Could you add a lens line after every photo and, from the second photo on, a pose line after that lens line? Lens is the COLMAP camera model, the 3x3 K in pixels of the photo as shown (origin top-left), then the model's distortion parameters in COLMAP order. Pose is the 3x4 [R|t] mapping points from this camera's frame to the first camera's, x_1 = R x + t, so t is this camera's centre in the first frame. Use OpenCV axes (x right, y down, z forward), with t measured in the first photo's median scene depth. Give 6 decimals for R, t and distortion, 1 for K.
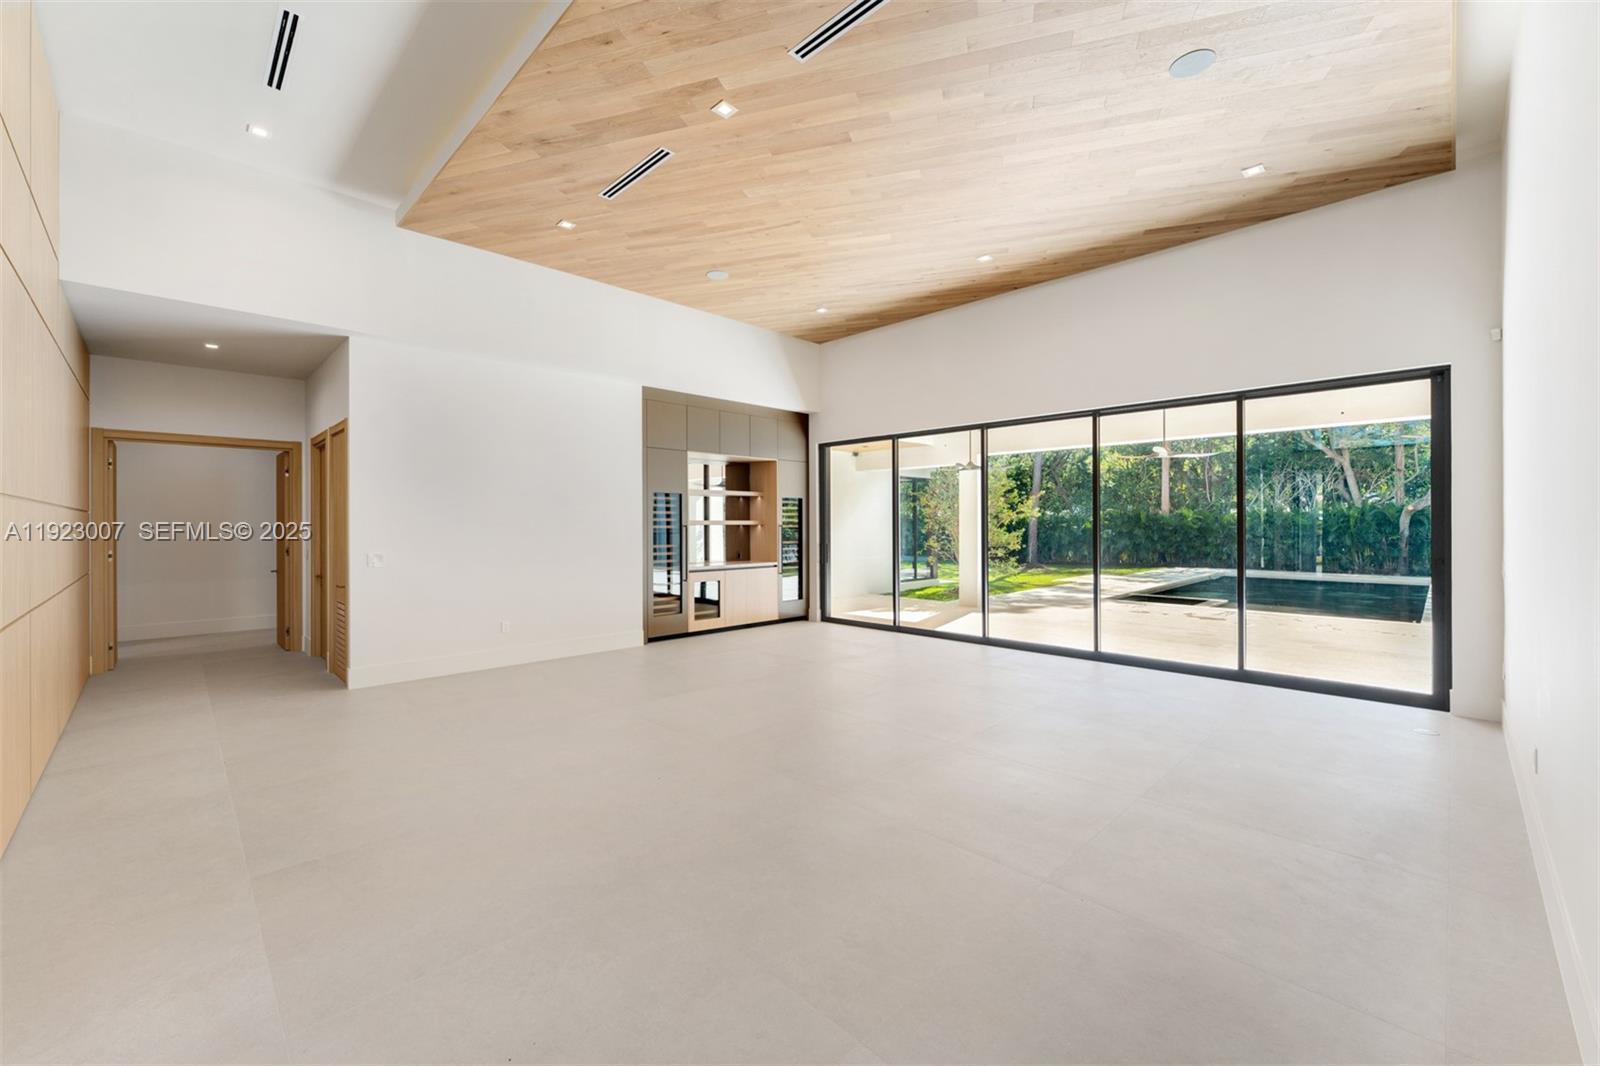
lens RADIAL K [[640.5, 0, 800.0], [0, 640.5, 533.0], [0, 0, 1]] dist [-0.000789, -0.000063]
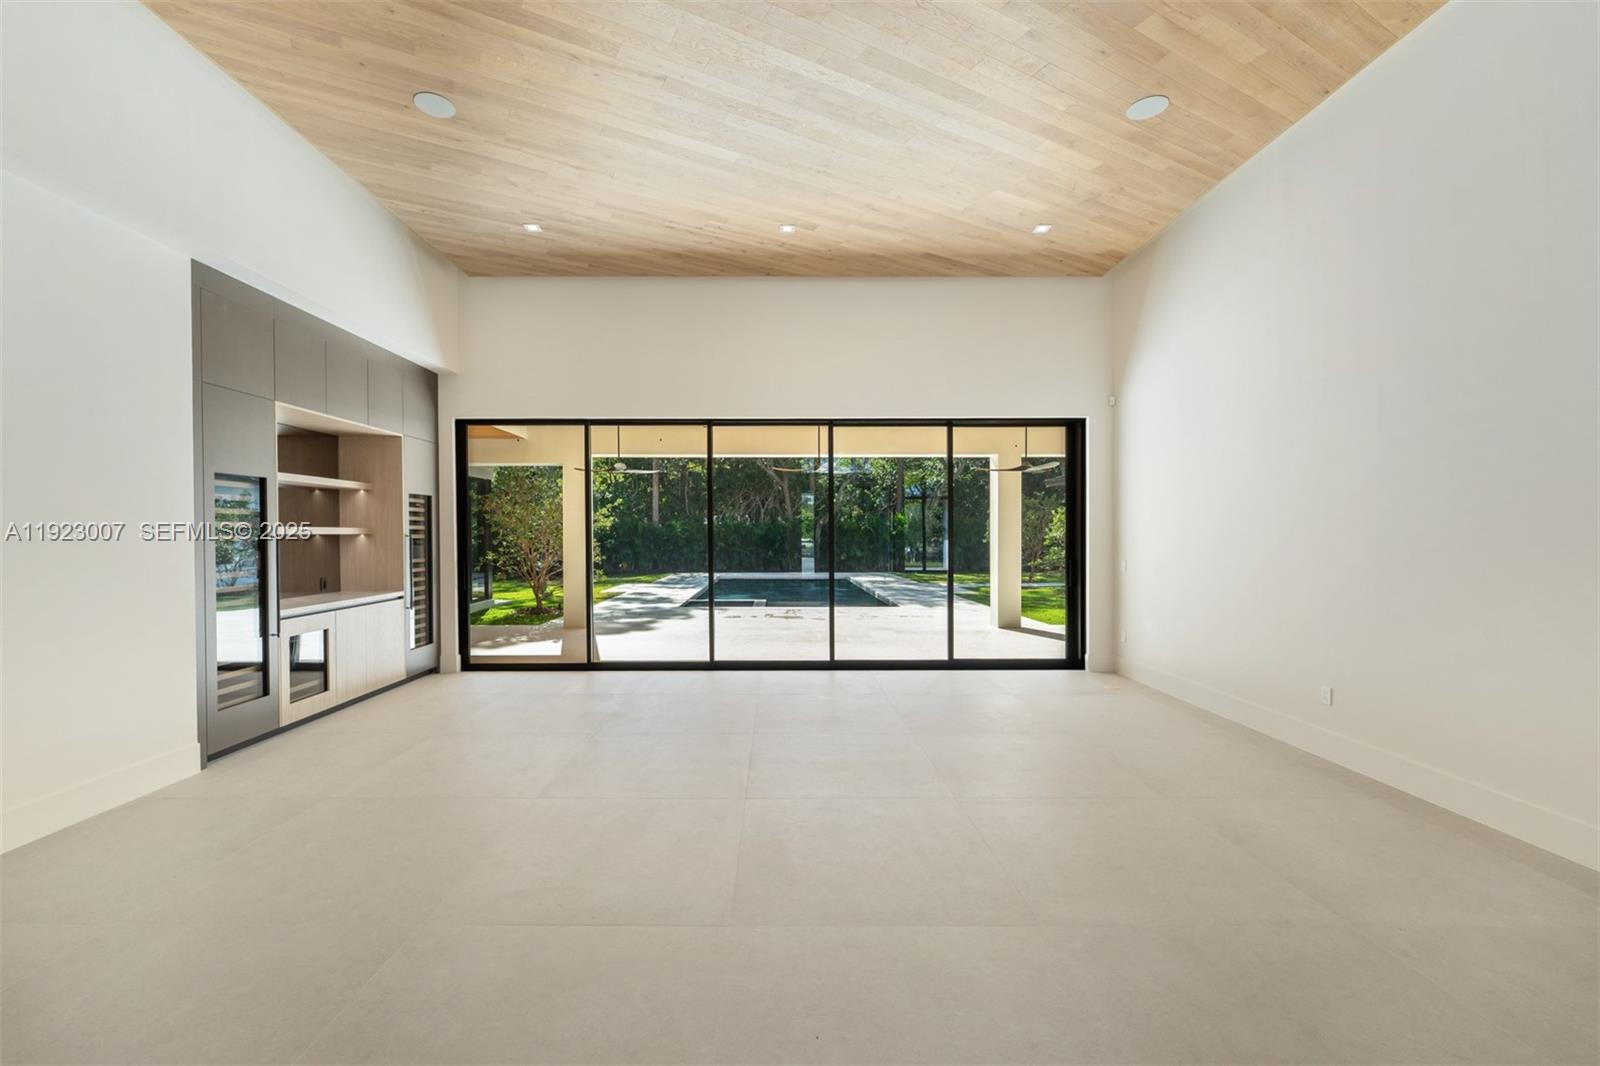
lens RADIAL K [[650.4, 0, 778.7], [0, 650.4, 546.2], [0, 0, 1]] dist [0.000448, -0.000027]
pose [[0.705208, -0.011822, 0.708902, -0.234664], [0.008257, 0.999930, 0.008462, -0.003177], [-0.708953, -0.000114, 0.705256, 0.256232]]
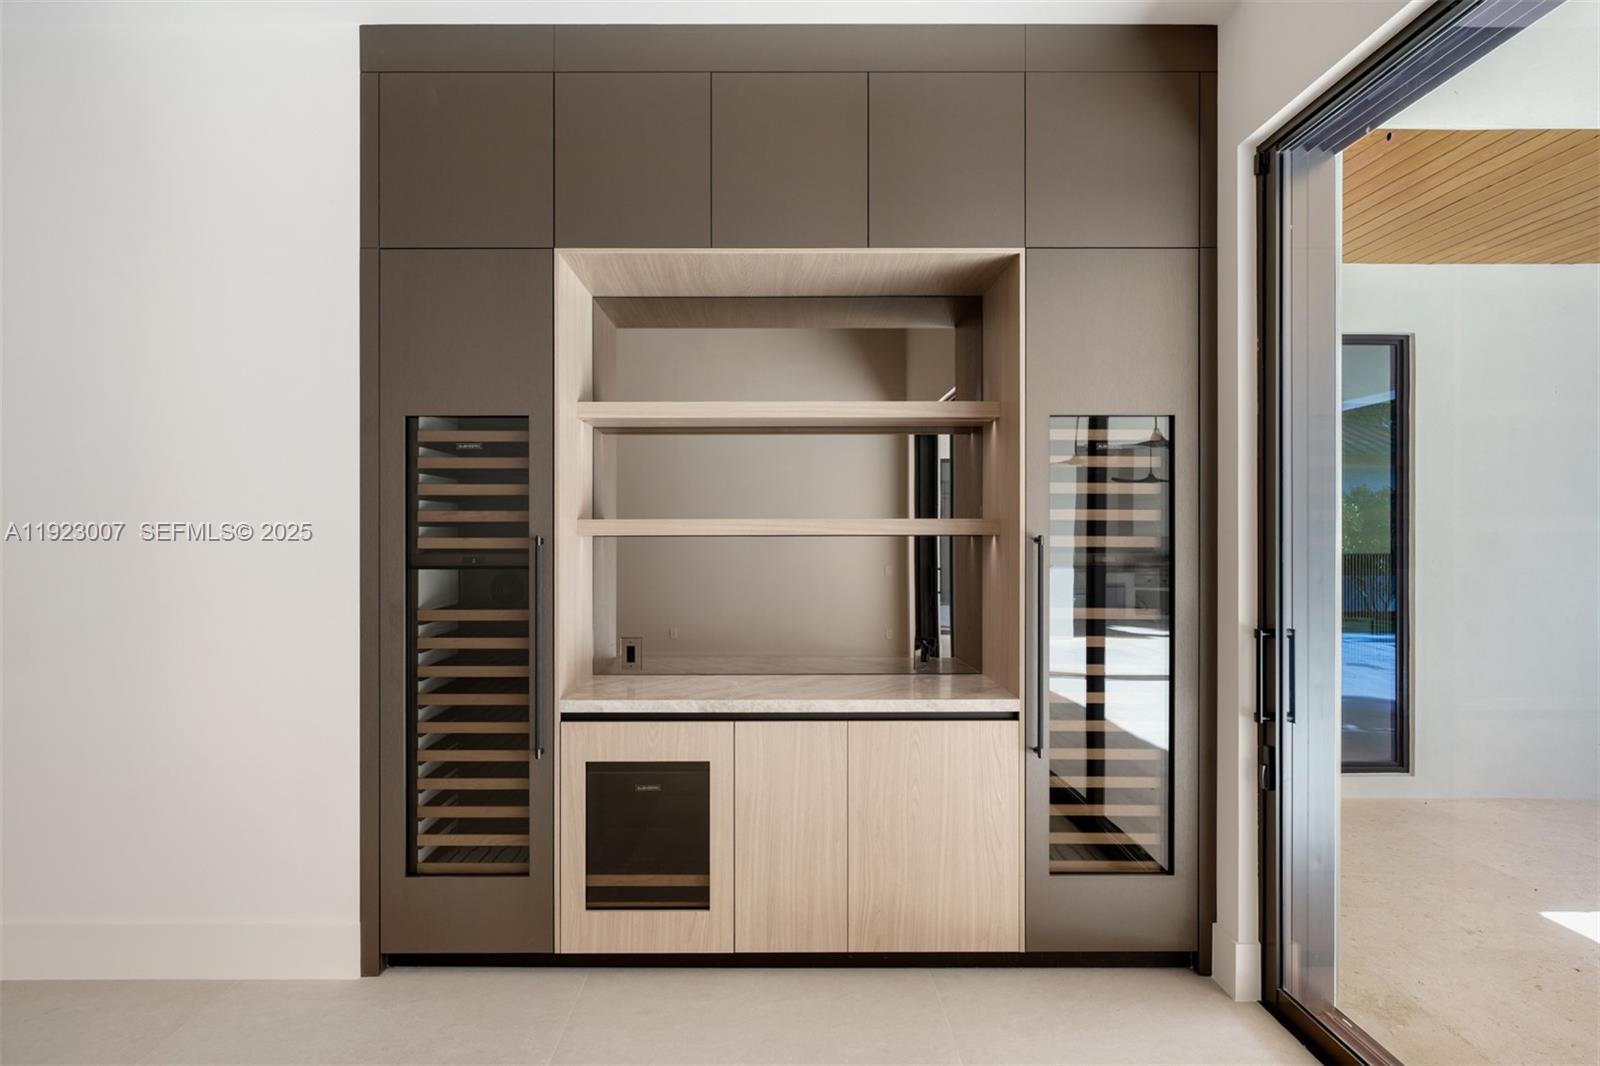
lens RADIAL K [[1094.6, 0, 800.0], [0, 1094.6, 533.0], [0, 0, 1]] dist [-0.000970, -0.000246]
pose [[0.714628, 0.005115, -0.699486, 0.176995], [-0.010790, 0.999935, -0.003711, -0.011305], [0.699422, 0.010200, 0.714637, 0.658682]]
